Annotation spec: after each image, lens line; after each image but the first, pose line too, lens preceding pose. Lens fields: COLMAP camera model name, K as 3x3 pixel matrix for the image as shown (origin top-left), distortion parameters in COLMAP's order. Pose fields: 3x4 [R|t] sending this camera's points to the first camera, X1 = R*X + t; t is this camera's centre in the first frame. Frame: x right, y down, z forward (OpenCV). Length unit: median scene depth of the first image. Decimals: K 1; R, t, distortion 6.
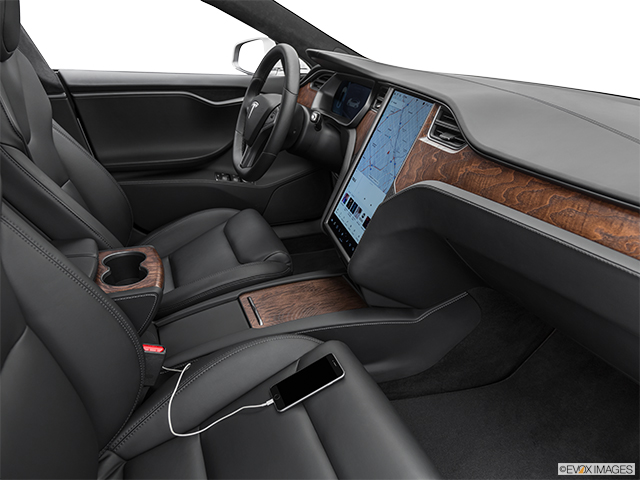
lens RADIAL K [[471.8, 0, 319.5], [0, 471.8, 239.9], [0, 0, 1]] dist [0.006593, 0.011183]
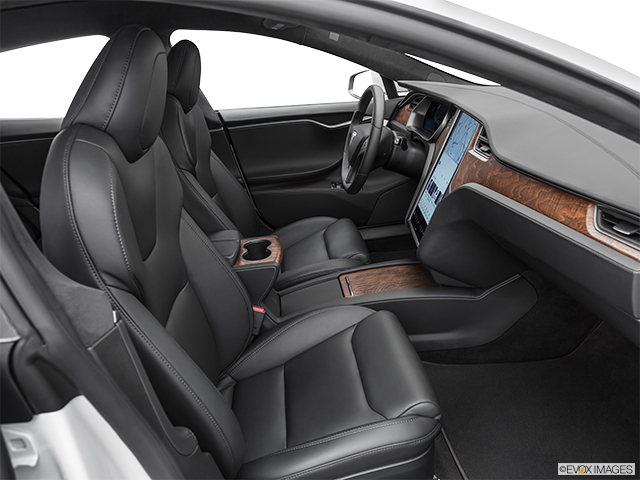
lens RADIAL K [[471.8, 0, 320.1], [0, 471.8, 240.0], [0, 0, 1]] dist [0.006593, 0.011183]
pose [[0.958248, 0.002828, -0.285924, 0.155352], [-0.008075, 0.999820, -0.017173, 0.043435], [0.285824, 0.018764, 0.958098, -0.274478]]
